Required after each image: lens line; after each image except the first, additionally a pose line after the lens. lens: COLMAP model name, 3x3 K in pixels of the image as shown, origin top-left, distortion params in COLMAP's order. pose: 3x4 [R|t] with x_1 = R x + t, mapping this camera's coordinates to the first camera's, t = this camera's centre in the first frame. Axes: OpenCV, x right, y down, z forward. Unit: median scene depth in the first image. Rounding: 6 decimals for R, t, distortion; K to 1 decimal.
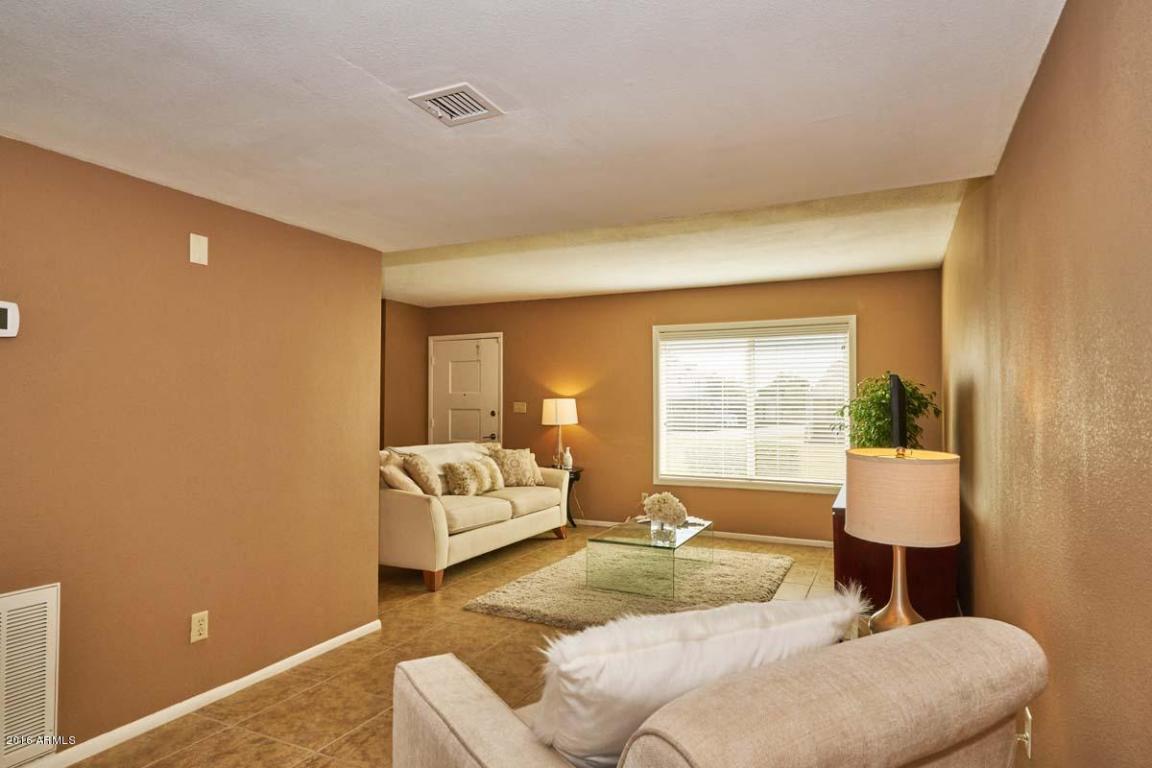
lens RADIAL K [[666.3, 0, 569.7], [0, 666.3, 387.1], [0, 0, 1]] dist [0.005422, 0.001132]
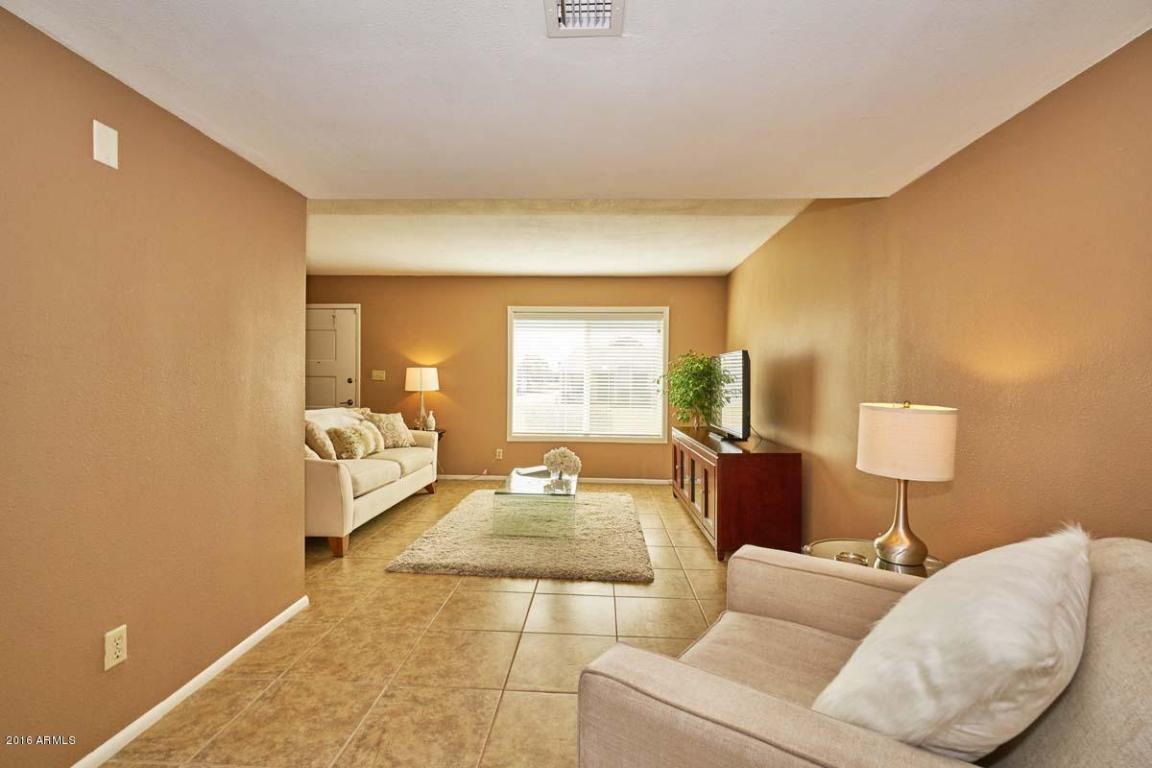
lens RADIAL K [[521.6, 0, 572.9], [0, 521.6, 385.6], [0, 0, 1]] dist [-0.007959, 0.002242]
pose [[0.916902, 0.004279, 0.399090, -0.193879], [-0.020072, 0.999172, 0.035401, 0.018006], [-0.398608, -0.040470, 0.916228, 0.161921]]
